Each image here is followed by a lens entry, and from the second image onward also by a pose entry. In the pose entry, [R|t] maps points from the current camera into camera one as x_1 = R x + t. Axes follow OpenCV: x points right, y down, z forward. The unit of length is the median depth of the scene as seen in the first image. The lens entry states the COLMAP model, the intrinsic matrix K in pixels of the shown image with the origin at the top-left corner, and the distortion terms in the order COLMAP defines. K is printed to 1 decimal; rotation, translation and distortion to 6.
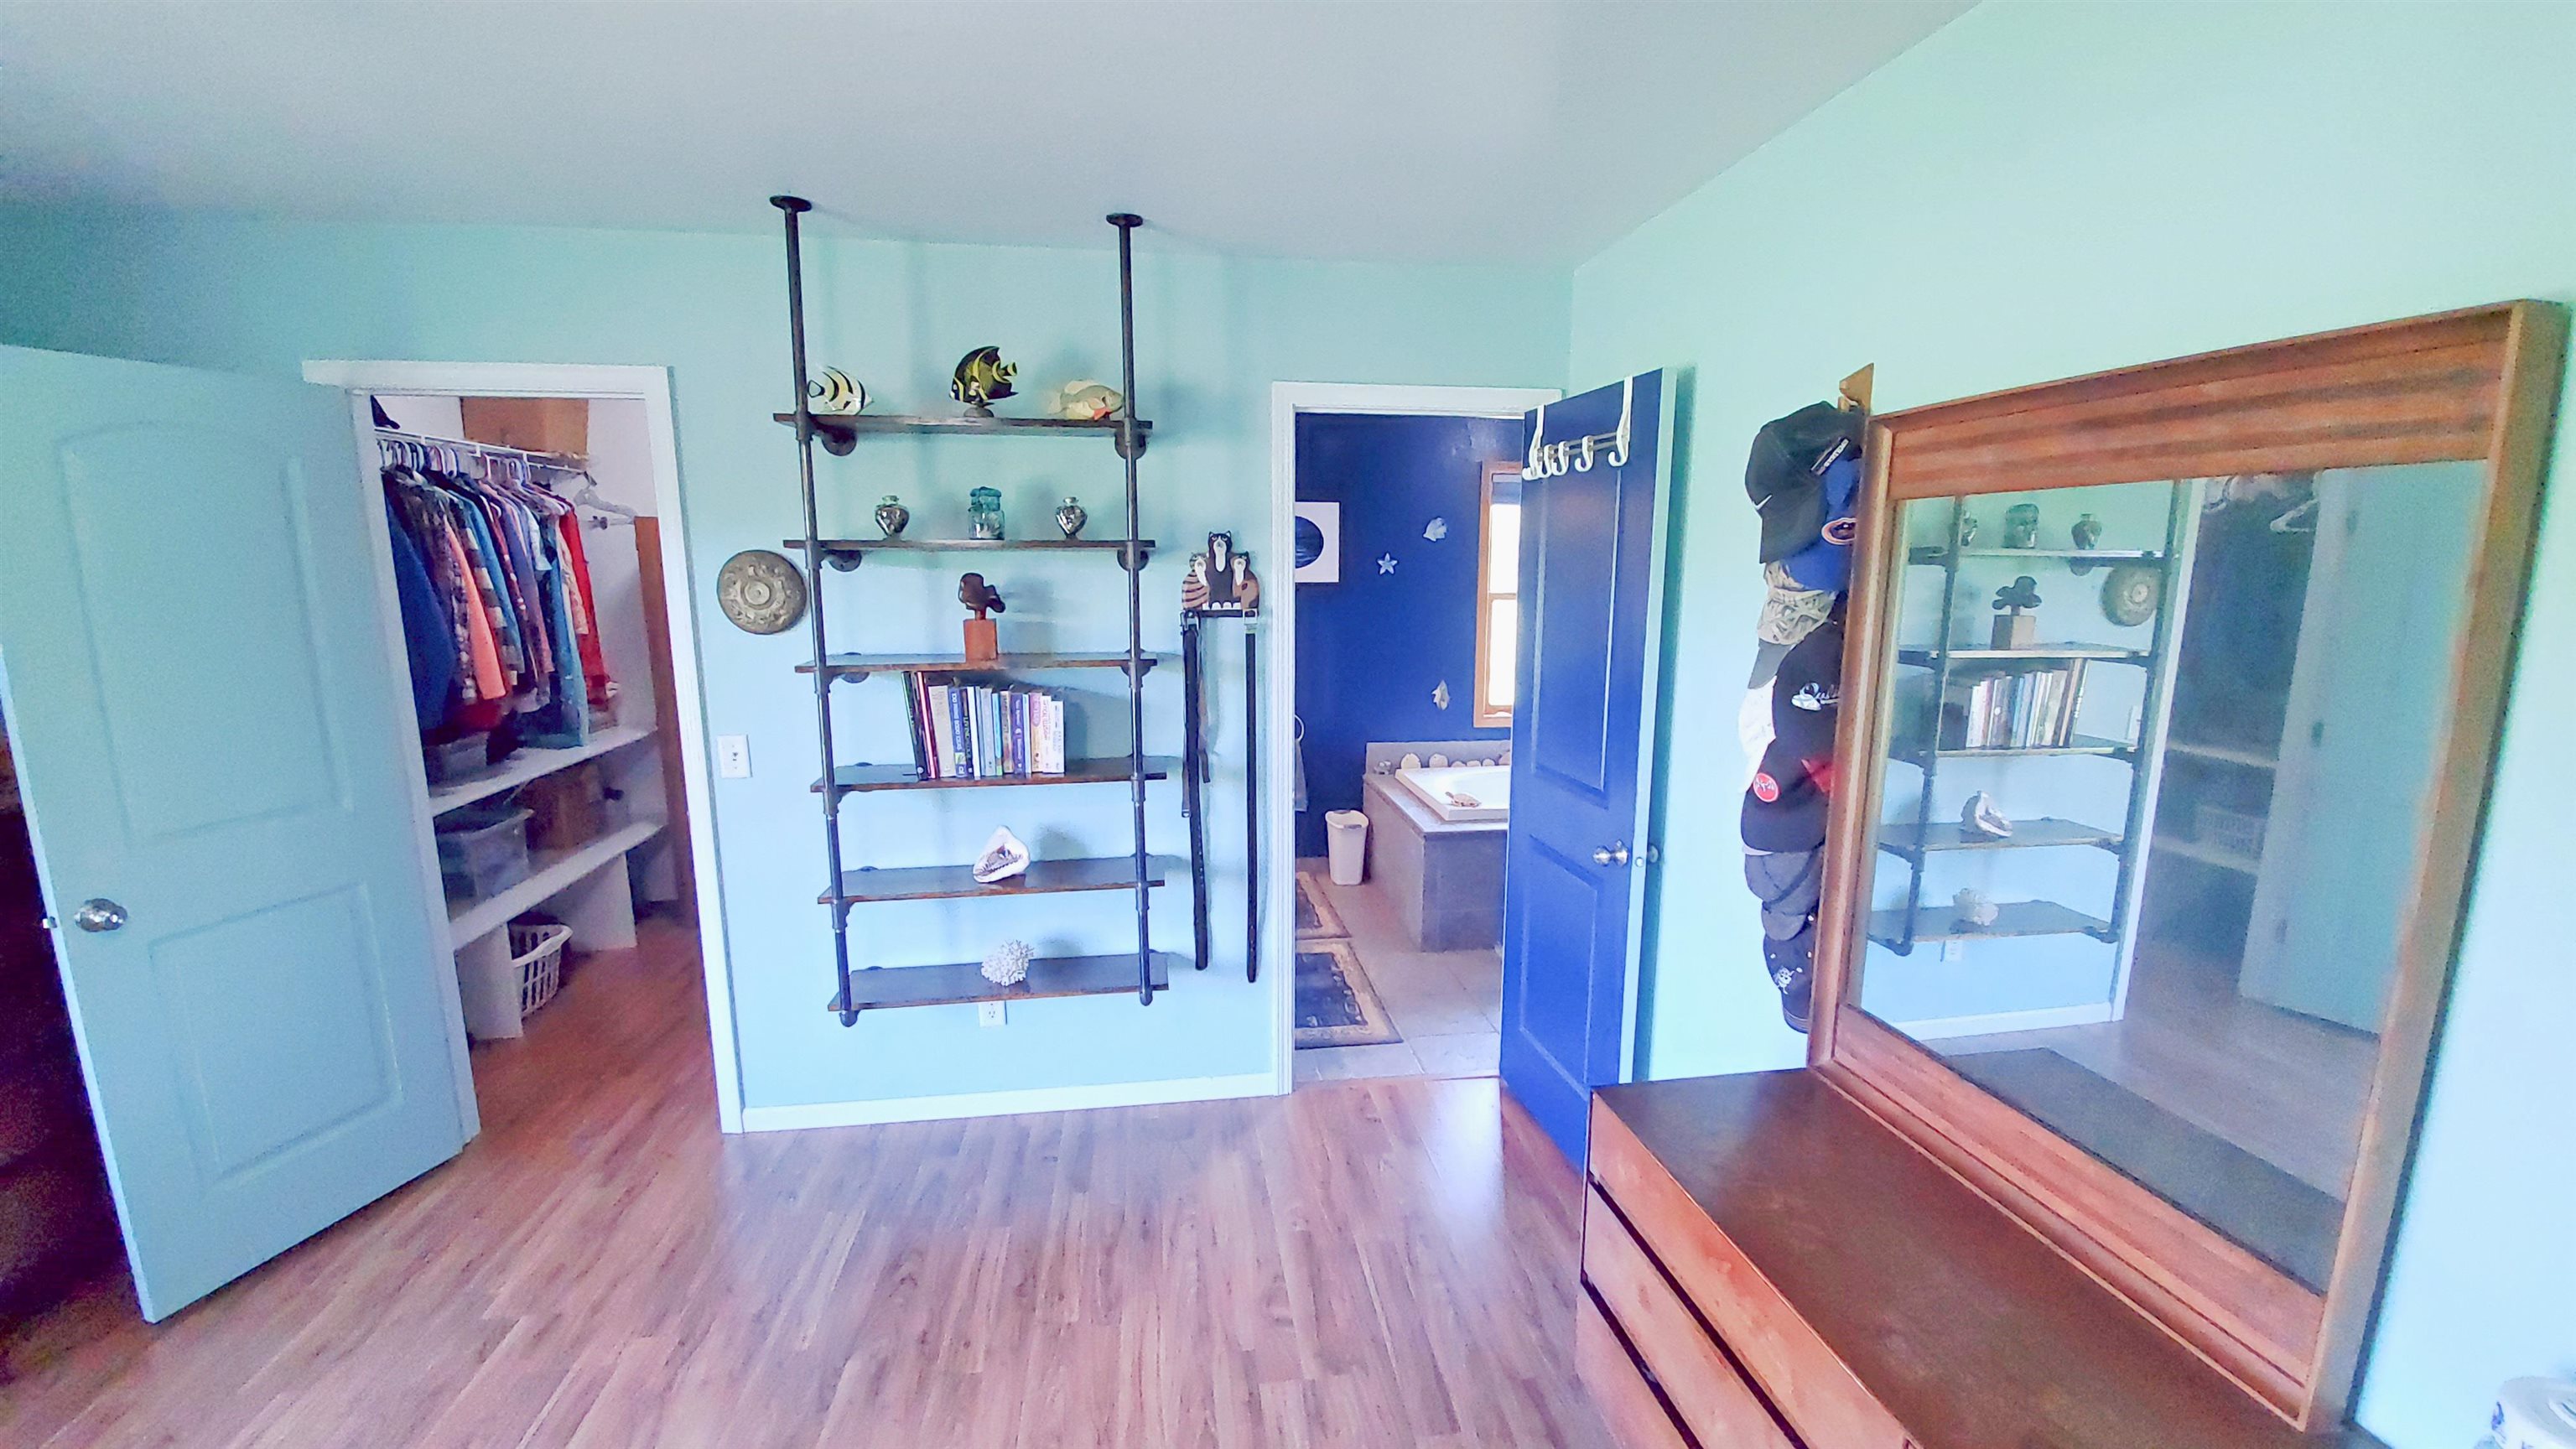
lens RADIAL K [[1012.9, 0, 1286.2], [0, 1012.9, 727.5], [0, 0, 1]] dist [-0.008385, -0.003427]
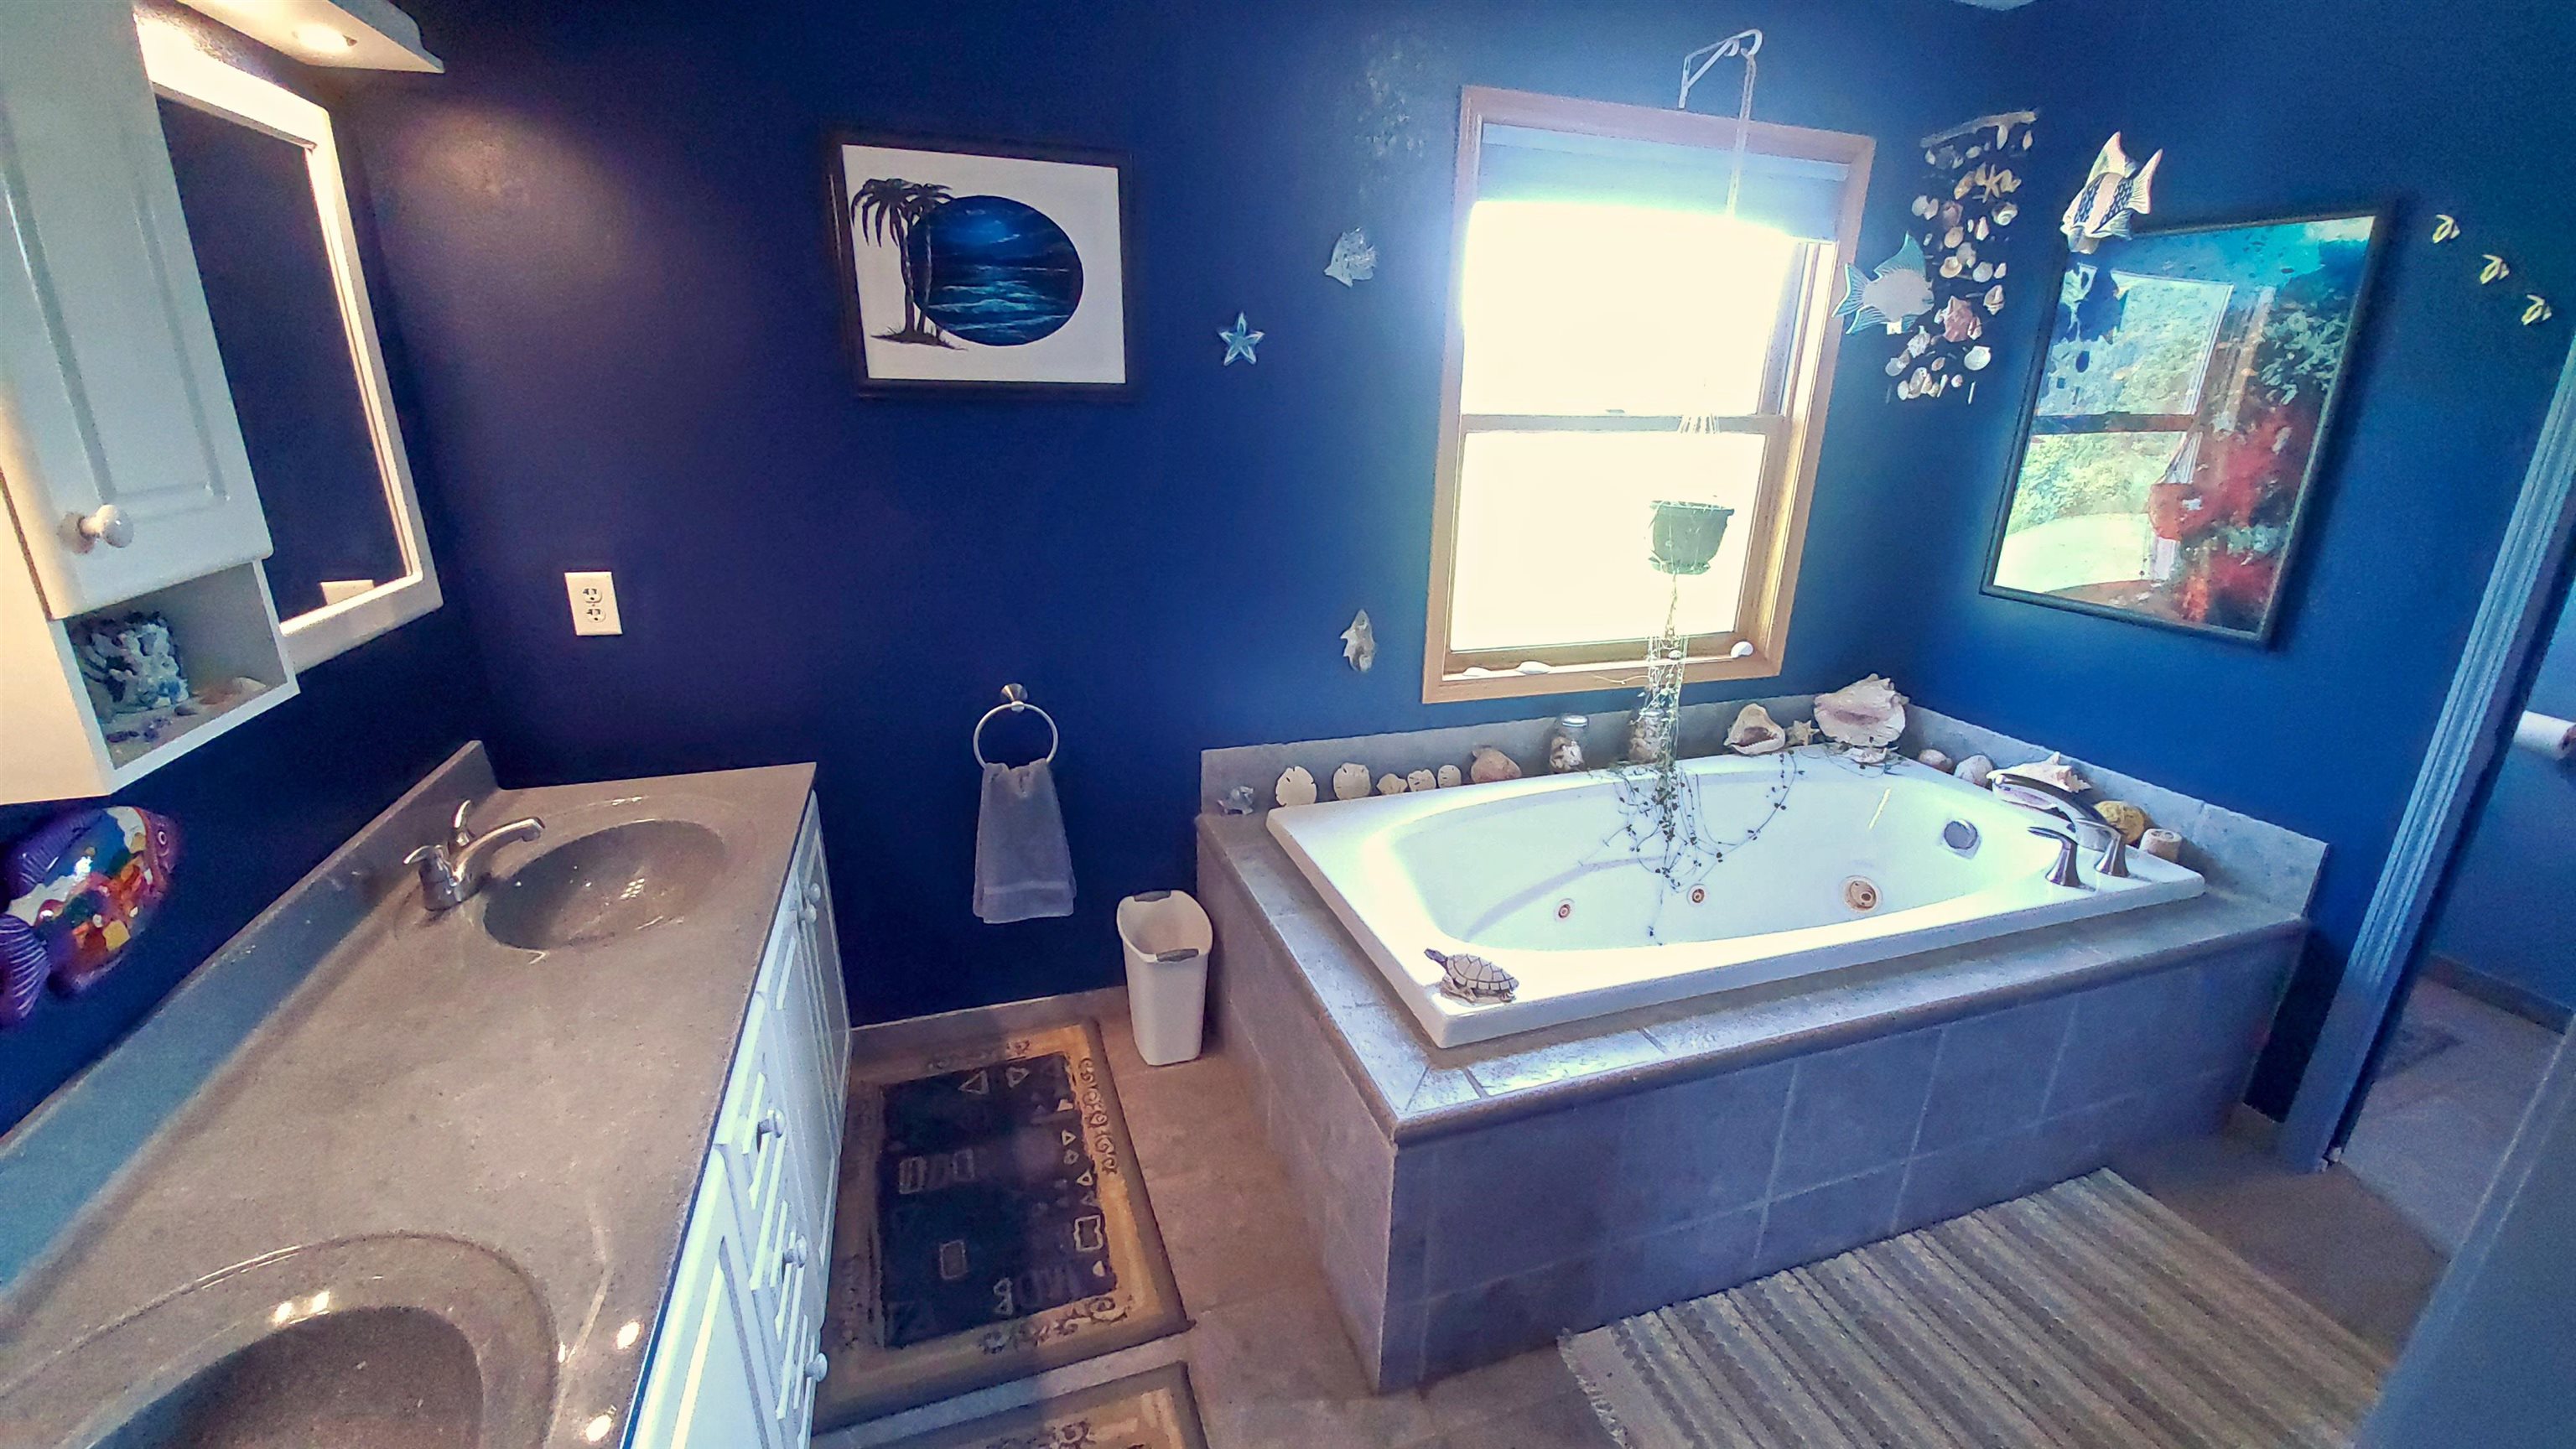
lens RADIAL K [[1012.9, 0, 1289.7], [0, 1012.9, 717.9], [0, 0, 1]] dist [-0.008385, -0.003427]
pose [[0.980672, -0.044333, 0.190572, 0.032735], [0.013346, 0.986881, 0.160899, -0.073759], [-0.195205, -0.155246, 0.968398, 0.561313]]
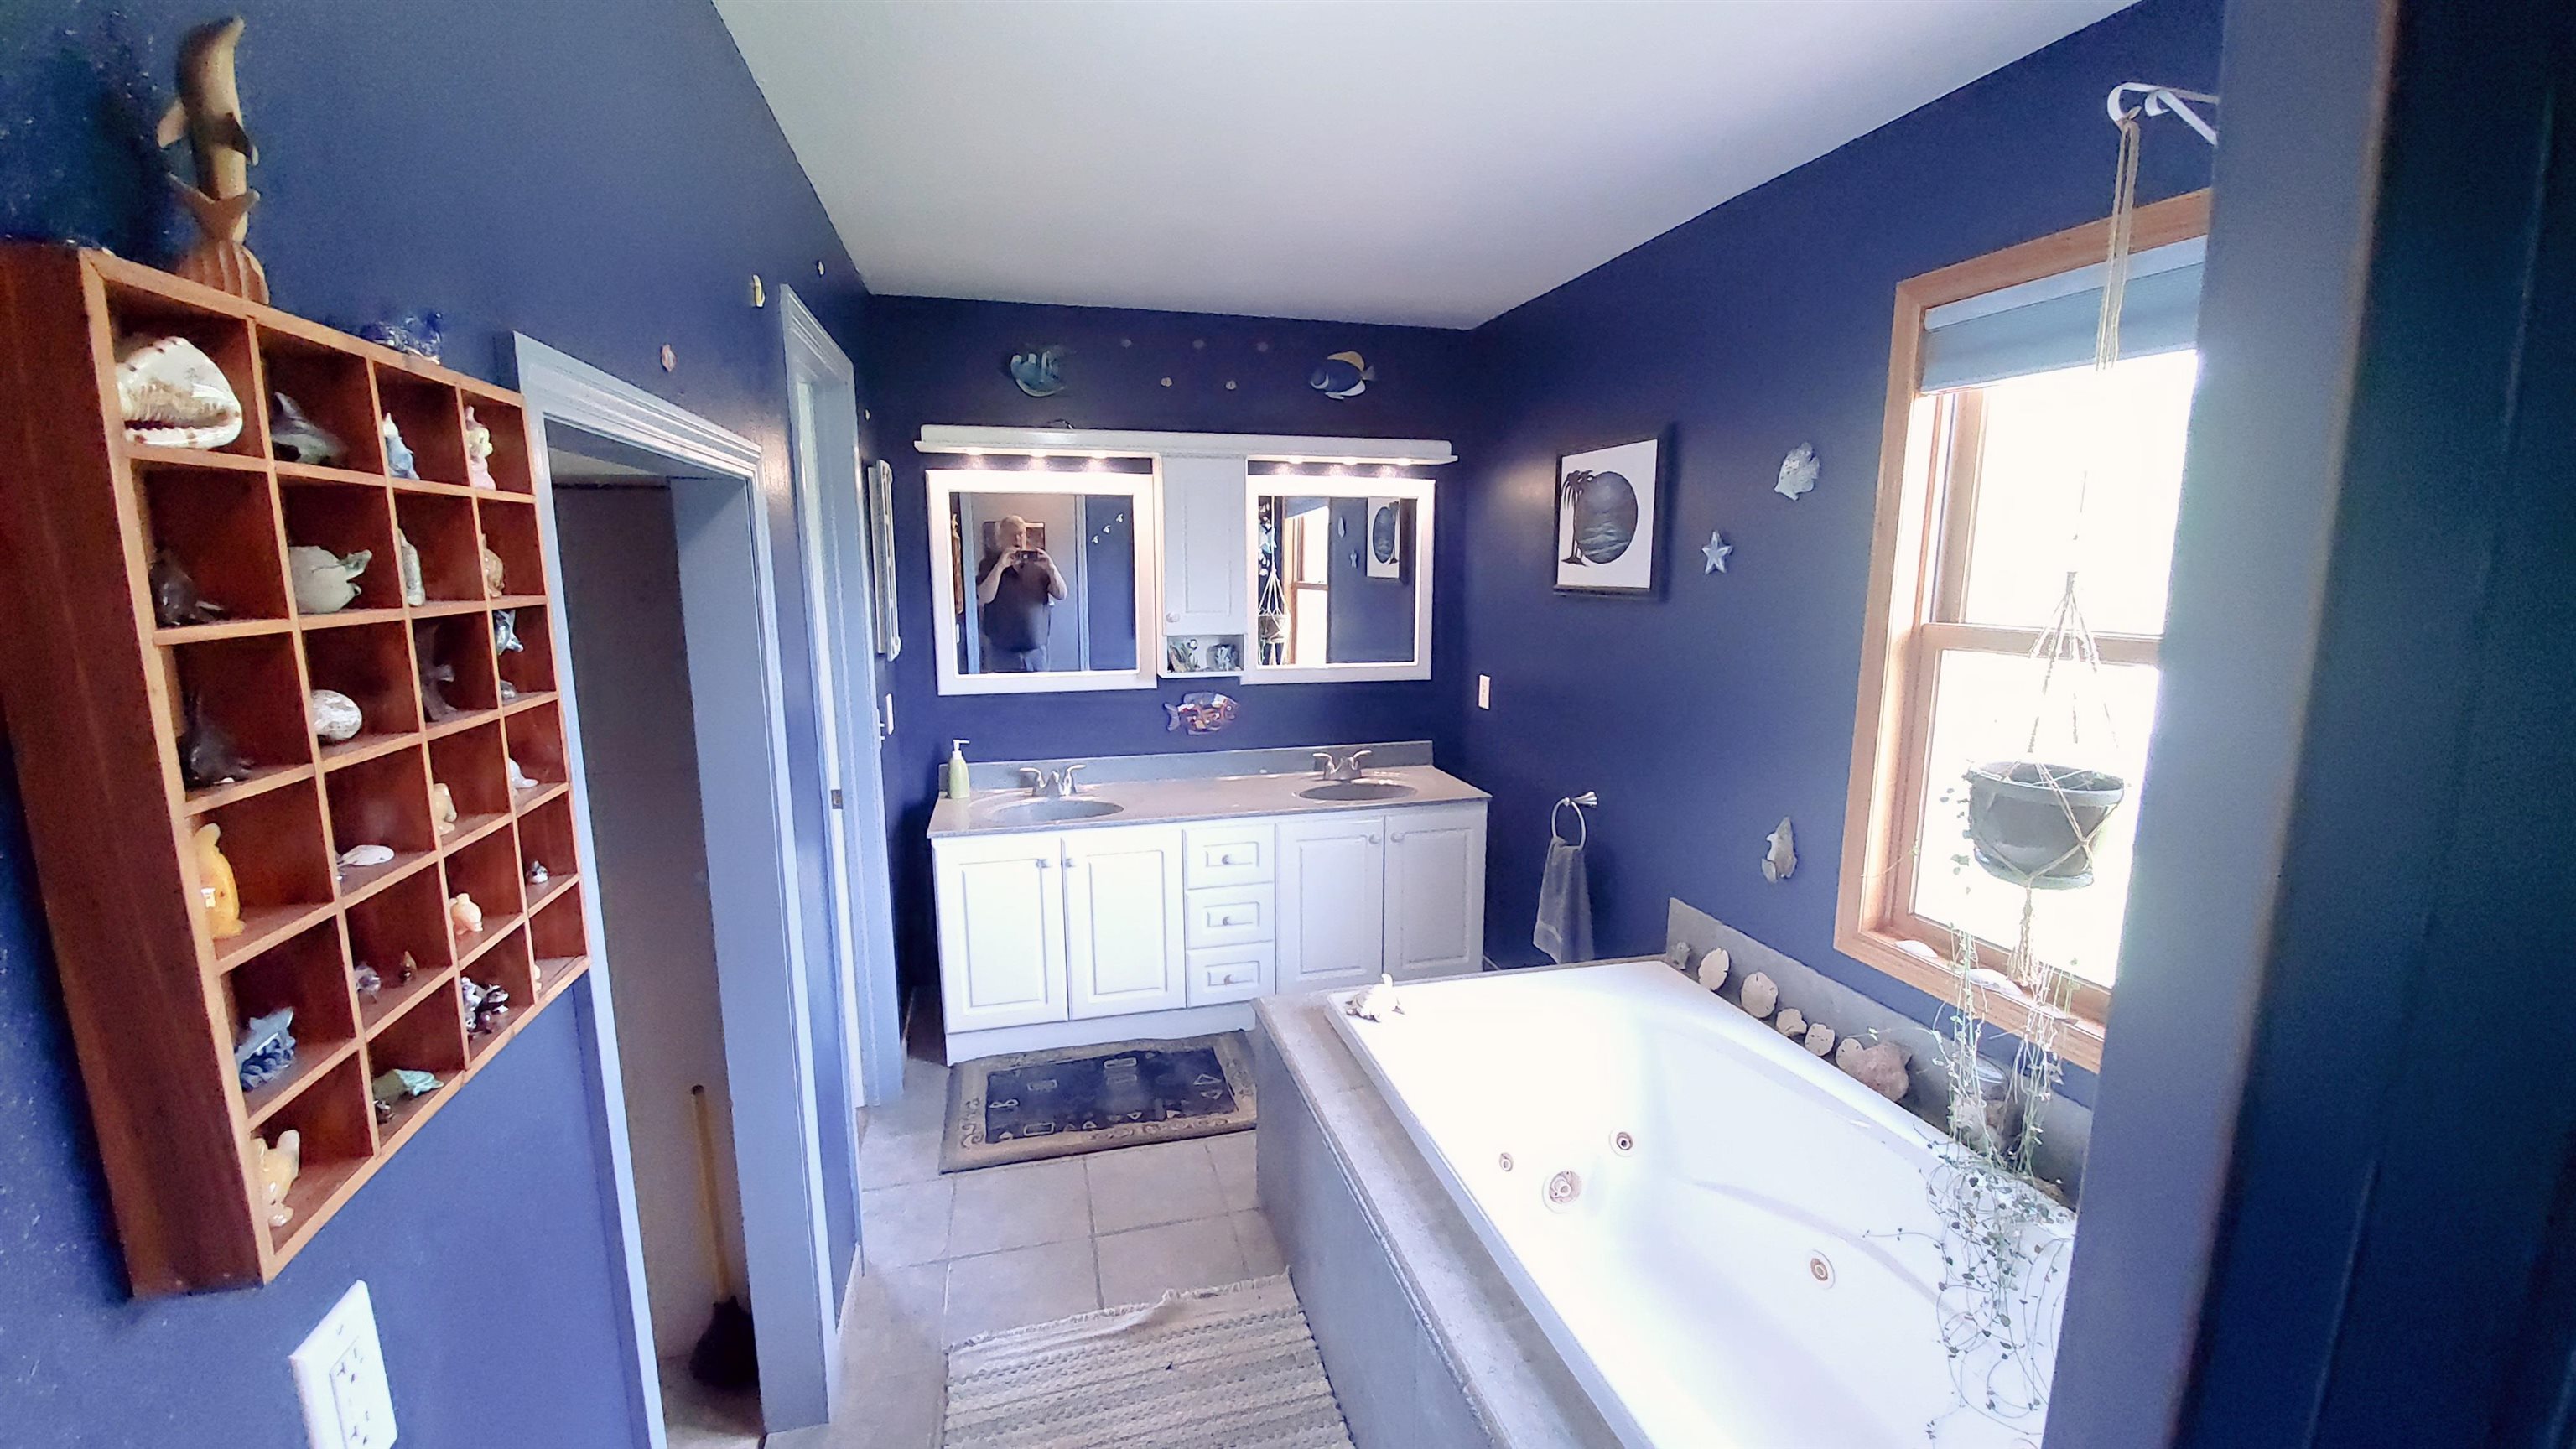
lens RADIAL K [[1012.9, 0, 1303.1], [0, 1012.9, 730.6], [0, 0, 1]] dist [-0.008385, -0.003427]
pose [[0.138200, 0.152955, -0.978522, 0.557102], [-0.181278, 0.975218, 0.126836, -0.101900], [0.973673, 0.159856, 0.162503, 0.728396]]
